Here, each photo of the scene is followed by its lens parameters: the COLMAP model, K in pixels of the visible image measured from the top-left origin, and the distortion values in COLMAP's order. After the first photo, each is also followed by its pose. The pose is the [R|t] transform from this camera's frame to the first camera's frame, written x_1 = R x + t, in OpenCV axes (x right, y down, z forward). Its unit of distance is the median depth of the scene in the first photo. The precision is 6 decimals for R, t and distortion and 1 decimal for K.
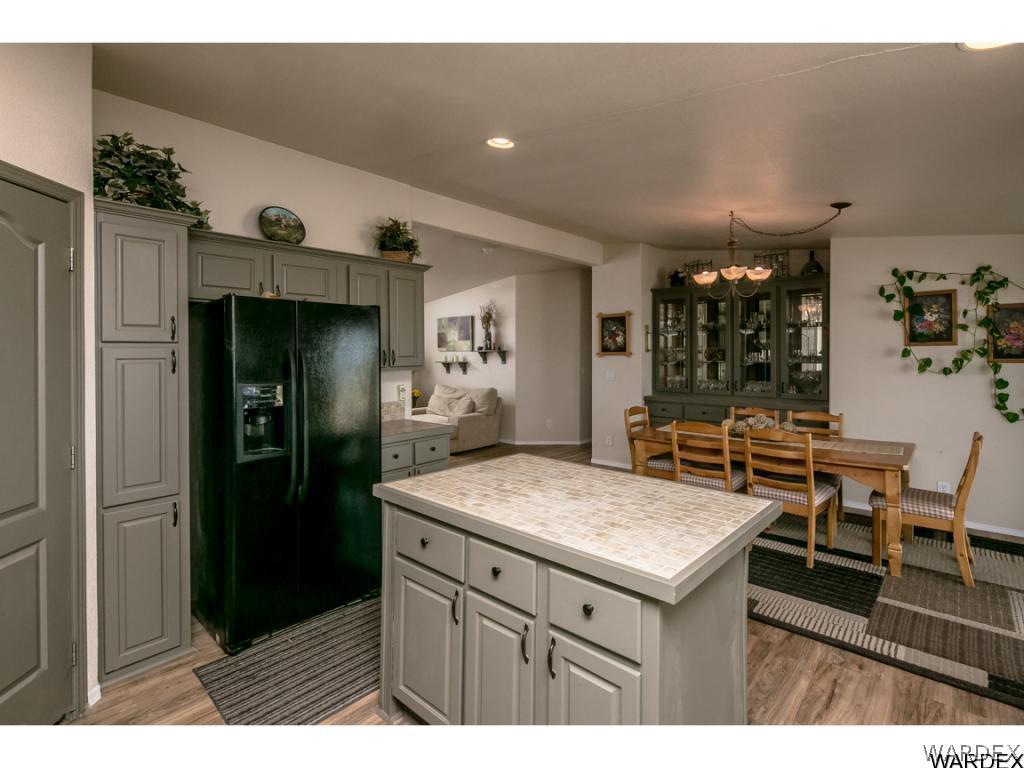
lens RADIAL K [[489.6, 0, 510.9], [0, 489.6, 375.6], [0, 0, 1]] dist [0.012619, -0.001366]
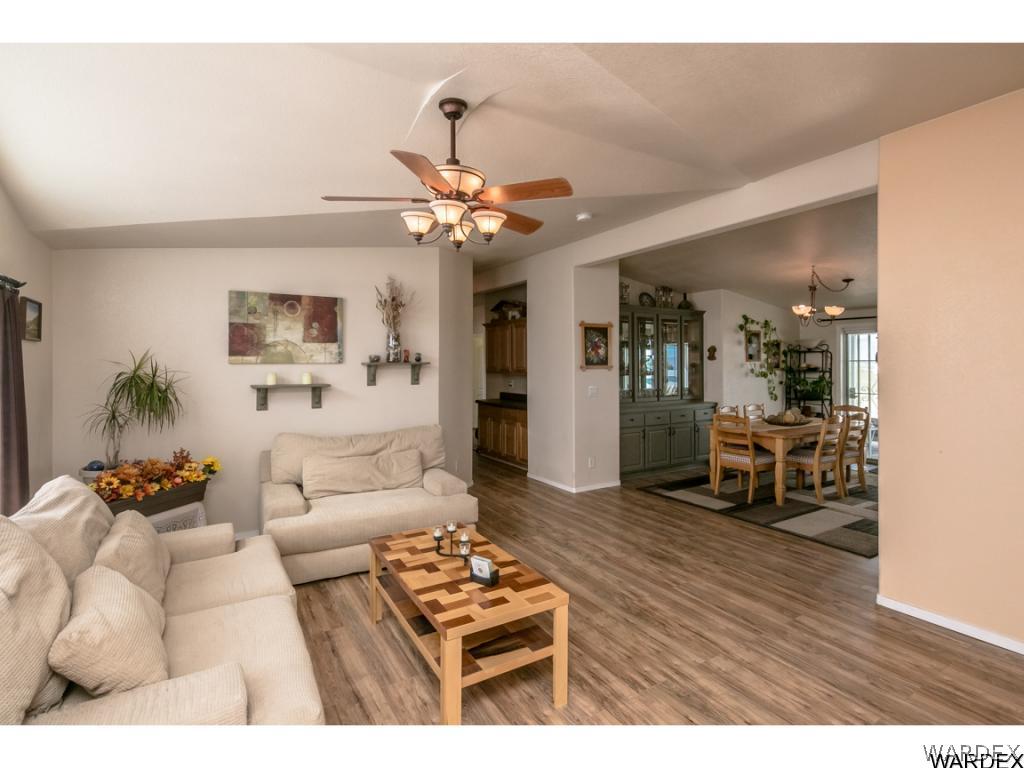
lens RADIAL K [[489.6, 0, 497.5], [0, 489.6, 368.6], [0, 0, 1]] dist [0.012619, -0.001366]
pose [[0.296326, -0.010461, 0.955030, -0.563672], [0.044409, 0.999009, -0.002836, -0.036781], [-0.954054, 0.043252, 0.296497, 0.703582]]
